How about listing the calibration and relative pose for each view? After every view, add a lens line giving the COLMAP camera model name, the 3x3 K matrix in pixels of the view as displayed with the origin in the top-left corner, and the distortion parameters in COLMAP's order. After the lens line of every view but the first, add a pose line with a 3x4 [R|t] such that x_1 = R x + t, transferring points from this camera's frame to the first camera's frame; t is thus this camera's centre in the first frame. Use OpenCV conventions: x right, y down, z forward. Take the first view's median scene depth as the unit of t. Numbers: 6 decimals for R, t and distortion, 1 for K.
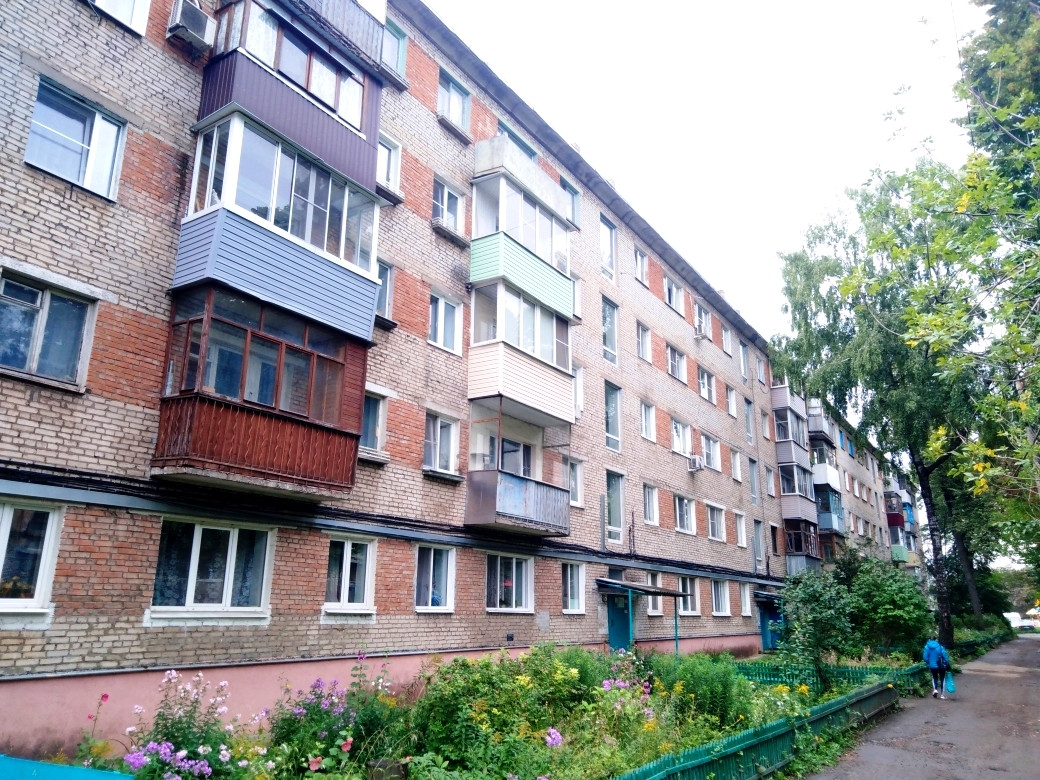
lens RADIAL K [[773.7, 0, 519.1], [0, 773.7, 391.3], [0, 0, 1]] dist [0.033868, -0.031723]
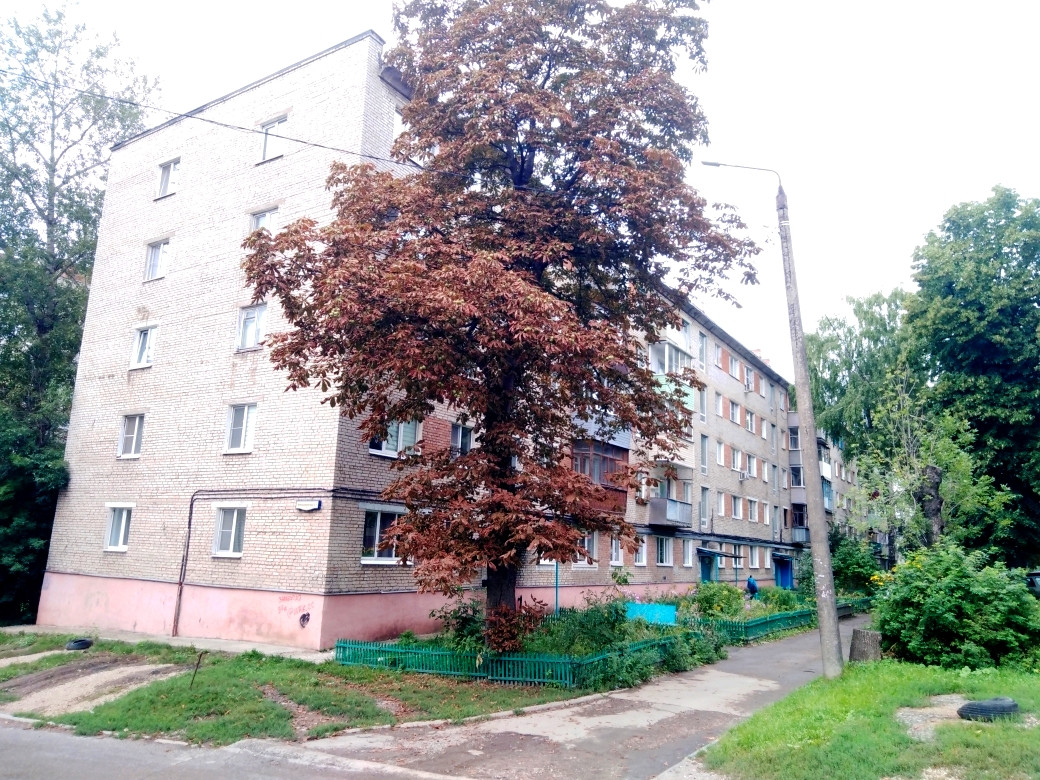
lens RADIAL K [[773.7, 0, 523.2], [0, 773.7, 391.6], [0, 0, 1]] dist [0.033868, -0.031723]
pose [[0.999443, 0.031207, 0.011834, -0.234288], [-0.032001, 0.996731, 0.074185, -0.170020], [-0.009480, -0.074522, 0.997174, -0.544191]]
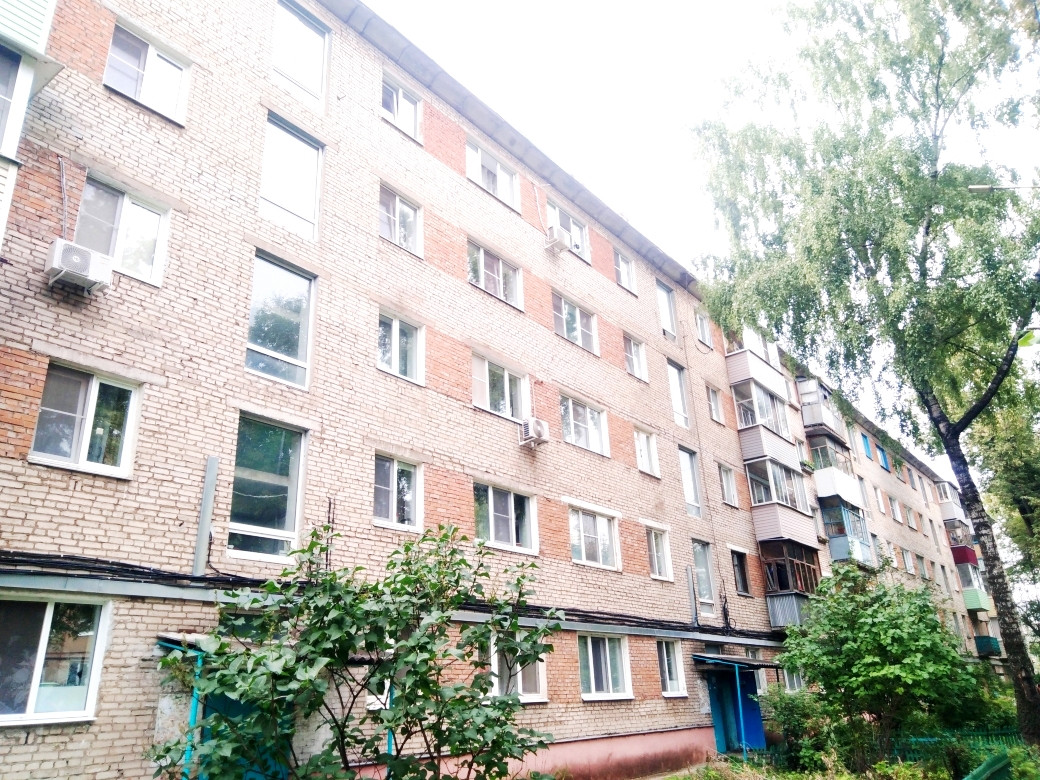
lens RADIAL K [[773.7, 0, 516.6], [0, 773.7, 390.3], [0, 0, 1]] dist [0.033868, -0.031723]
pose [[0.993481, -0.088288, -0.072119, 0.237497], [0.079838, 0.990420, -0.112666, 0.115360], [0.081375, 0.106173, 0.991012, 0.379553]]
